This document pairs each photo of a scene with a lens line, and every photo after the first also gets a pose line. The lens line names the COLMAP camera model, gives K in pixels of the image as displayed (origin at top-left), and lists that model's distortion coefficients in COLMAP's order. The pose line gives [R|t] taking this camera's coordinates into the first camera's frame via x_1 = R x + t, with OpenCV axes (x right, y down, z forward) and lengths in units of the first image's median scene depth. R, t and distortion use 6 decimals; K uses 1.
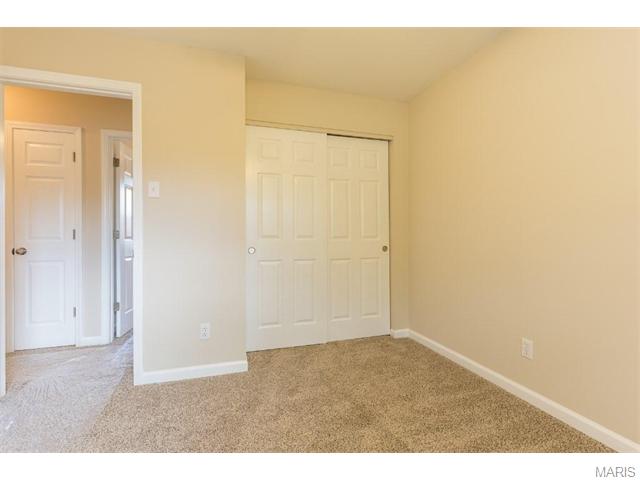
lens RADIAL K [[294.9, 0, 318.6], [0, 294.9, 237.7], [0, 0, 1]] dist [0.004506, -0.000329]
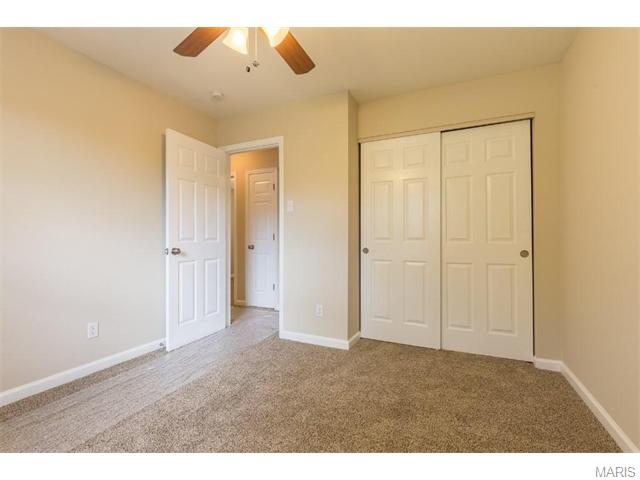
lens RADIAL K [[294.9, 0, 319.0], [0, 294.9, 240.2], [0, 0, 1]] dist [0.004506, -0.000329]
pose [[0.733752, 0.005933, -0.679392, 0.408856], [-0.003632, 0.999982, 0.004809, -0.002524], [0.679408, -0.001061, 0.733760, 0.028003]]
